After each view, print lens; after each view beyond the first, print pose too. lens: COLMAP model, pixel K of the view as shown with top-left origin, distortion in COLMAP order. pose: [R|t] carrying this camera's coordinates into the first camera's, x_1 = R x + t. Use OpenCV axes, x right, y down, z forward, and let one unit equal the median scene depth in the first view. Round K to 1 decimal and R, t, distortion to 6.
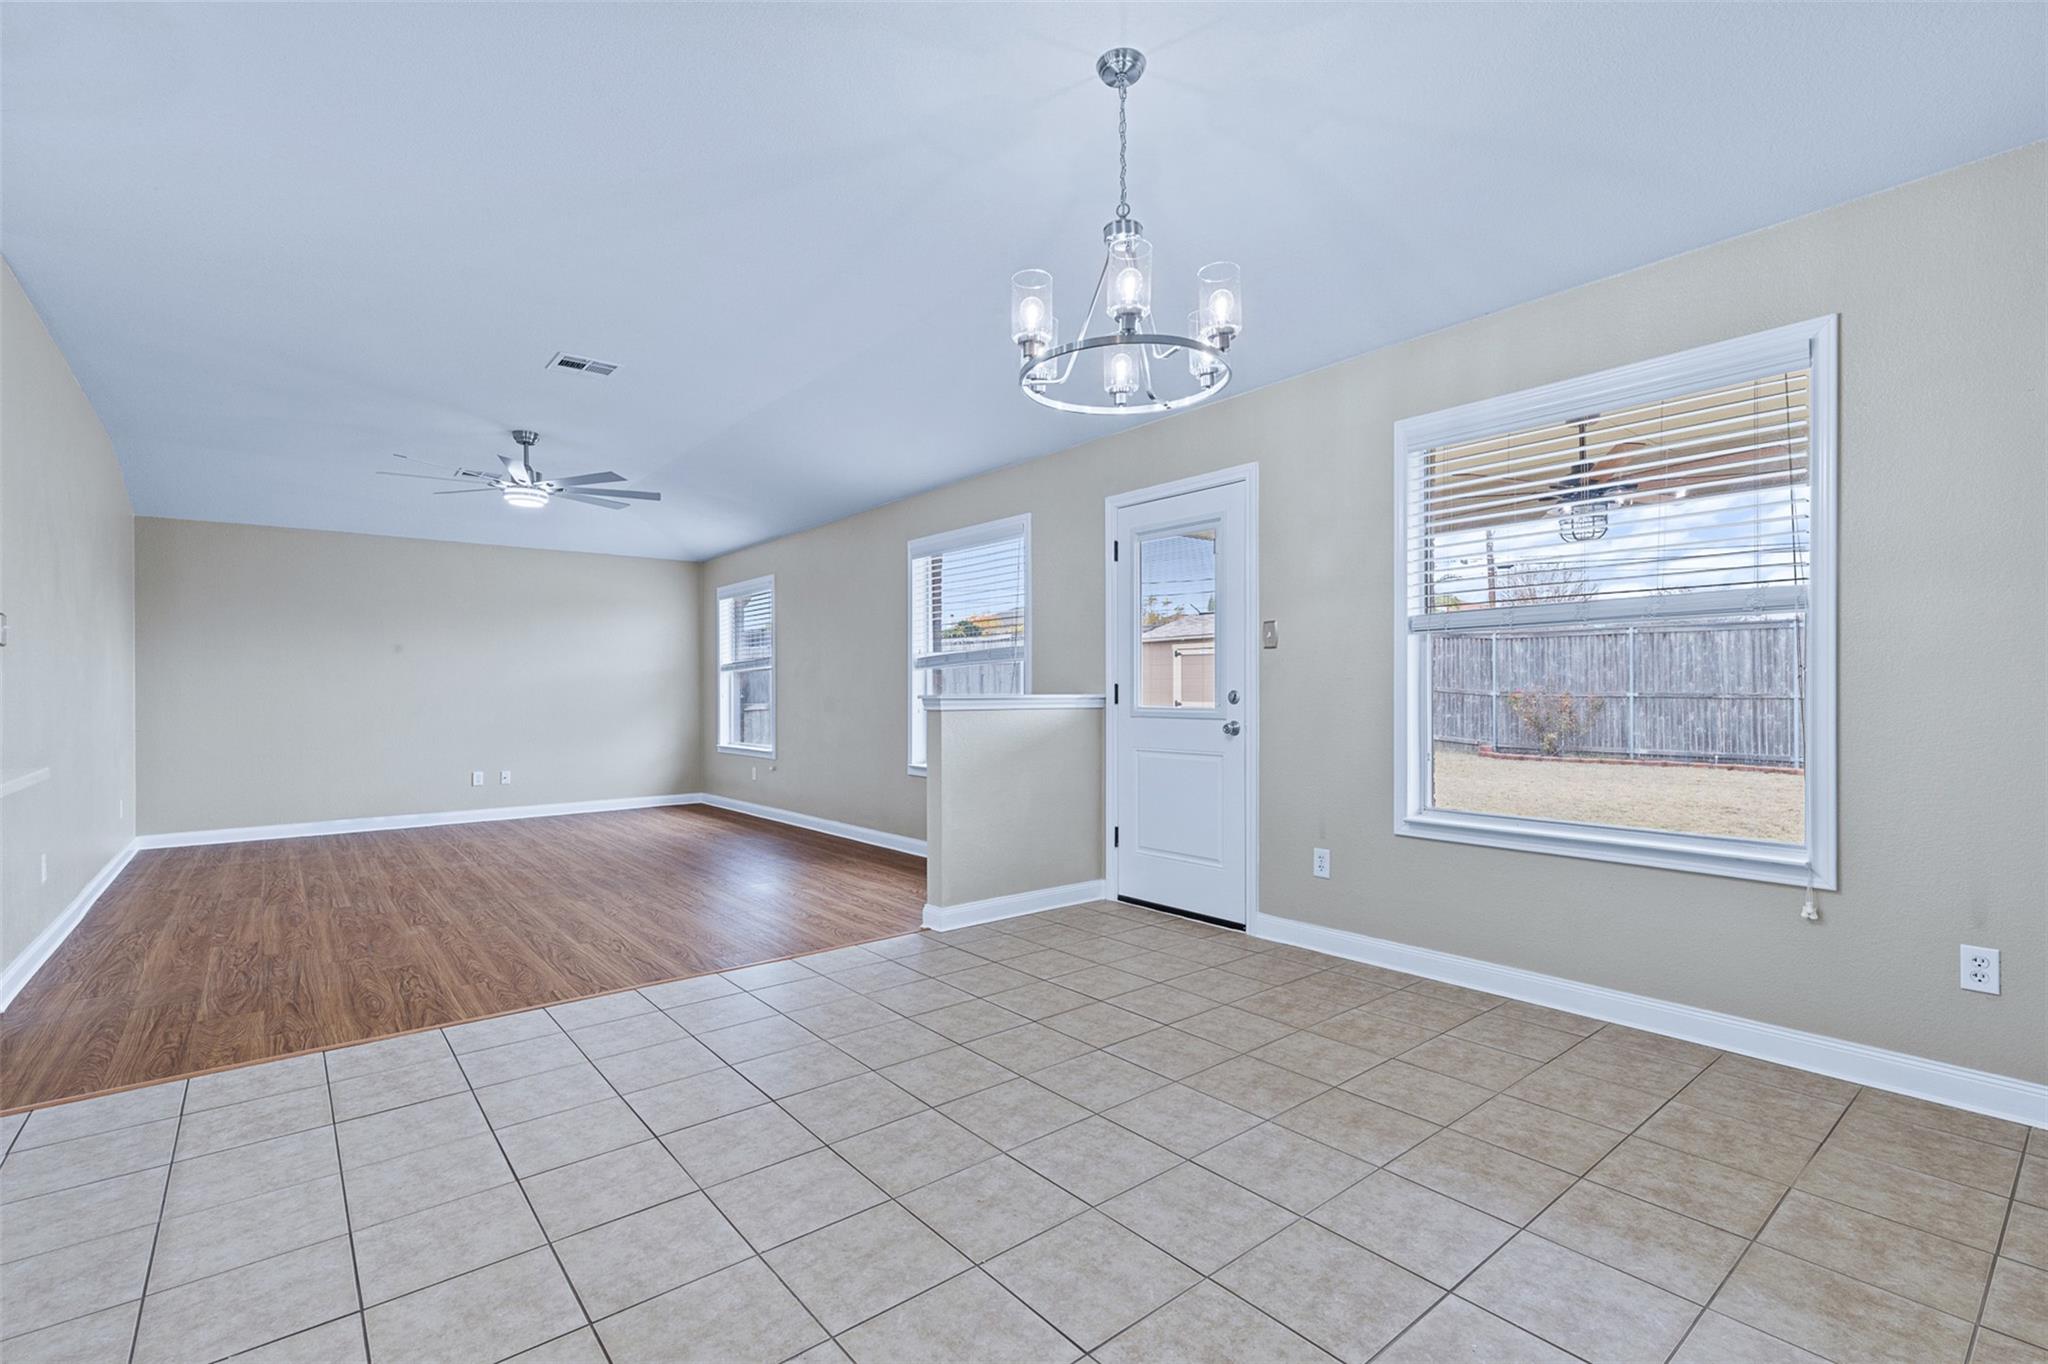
lens RADIAL K [[923.5, 0, 1013.1], [0, 923.5, 695.1], [0, 0, 1]] dist [0.007719, -0.001136]
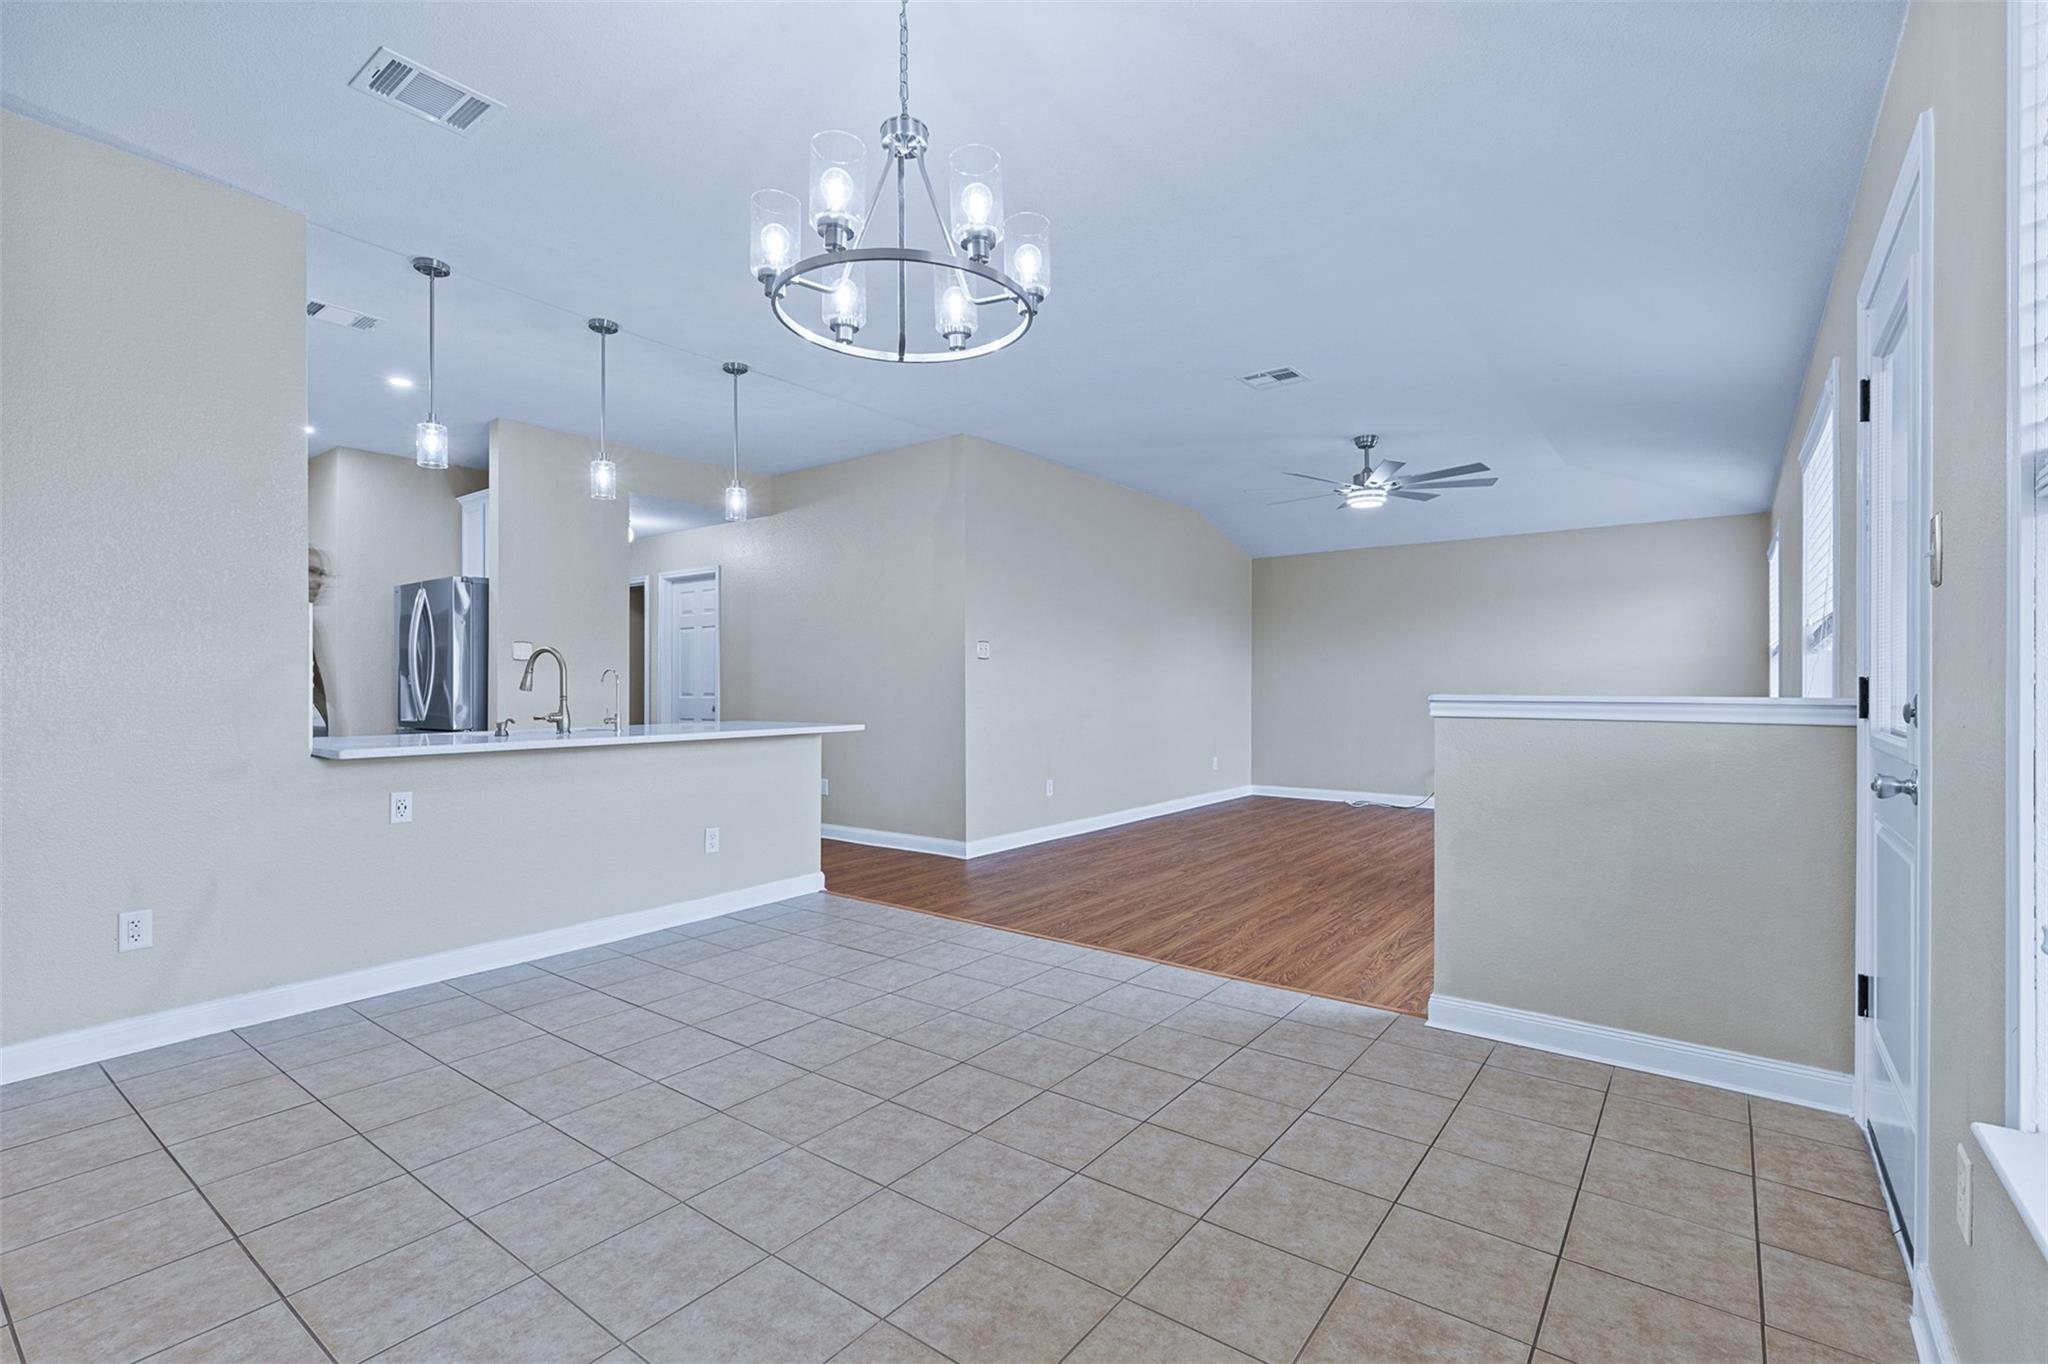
lens RADIAL K [[923.5, 0, 1024.7], [0, 923.5, 682.8], [0, 0, 1]] dist [0.007719, -0.001136]
pose [[0.241397, 0.005345, -0.970412, 0.778999], [-0.007327, 0.999966, 0.003686, -0.013895], [0.970399, 0.006220, 0.241428, 0.751345]]
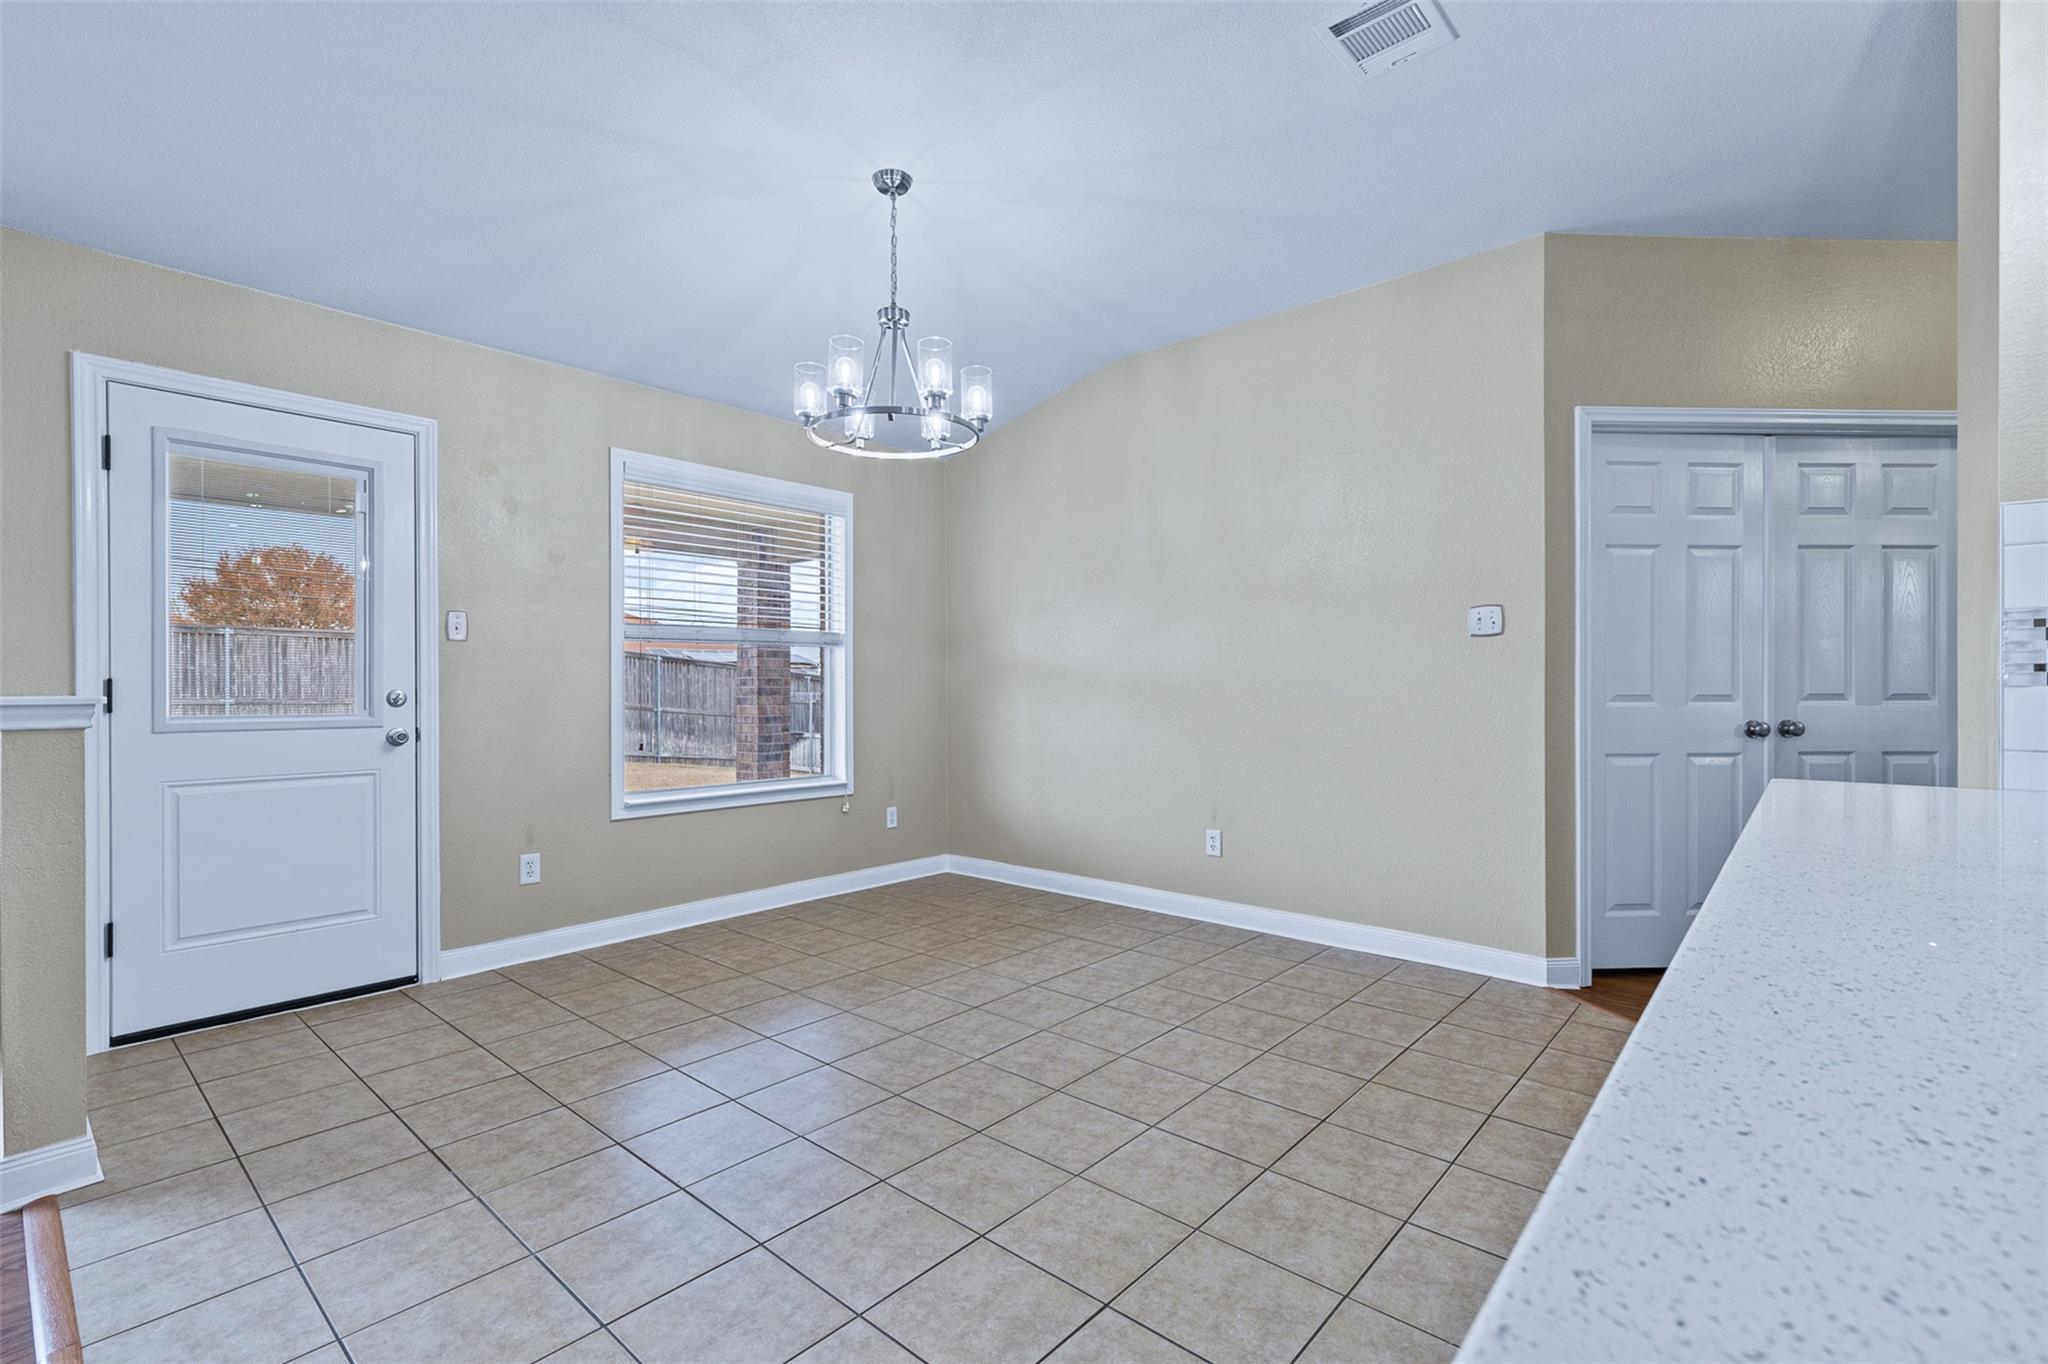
lens RADIAL K [[923.5, 0, 1025.7], [0, 923.5, 688.5], [0, 0, 1]] dist [0.007719, -0.001136]
pose [[-0.170046, 0.006750, 0.985413, -0.932348], [0.011941, 0.999917, -0.004789, 0.005846], [-0.985364, 0.010952, -0.170113, 0.860298]]
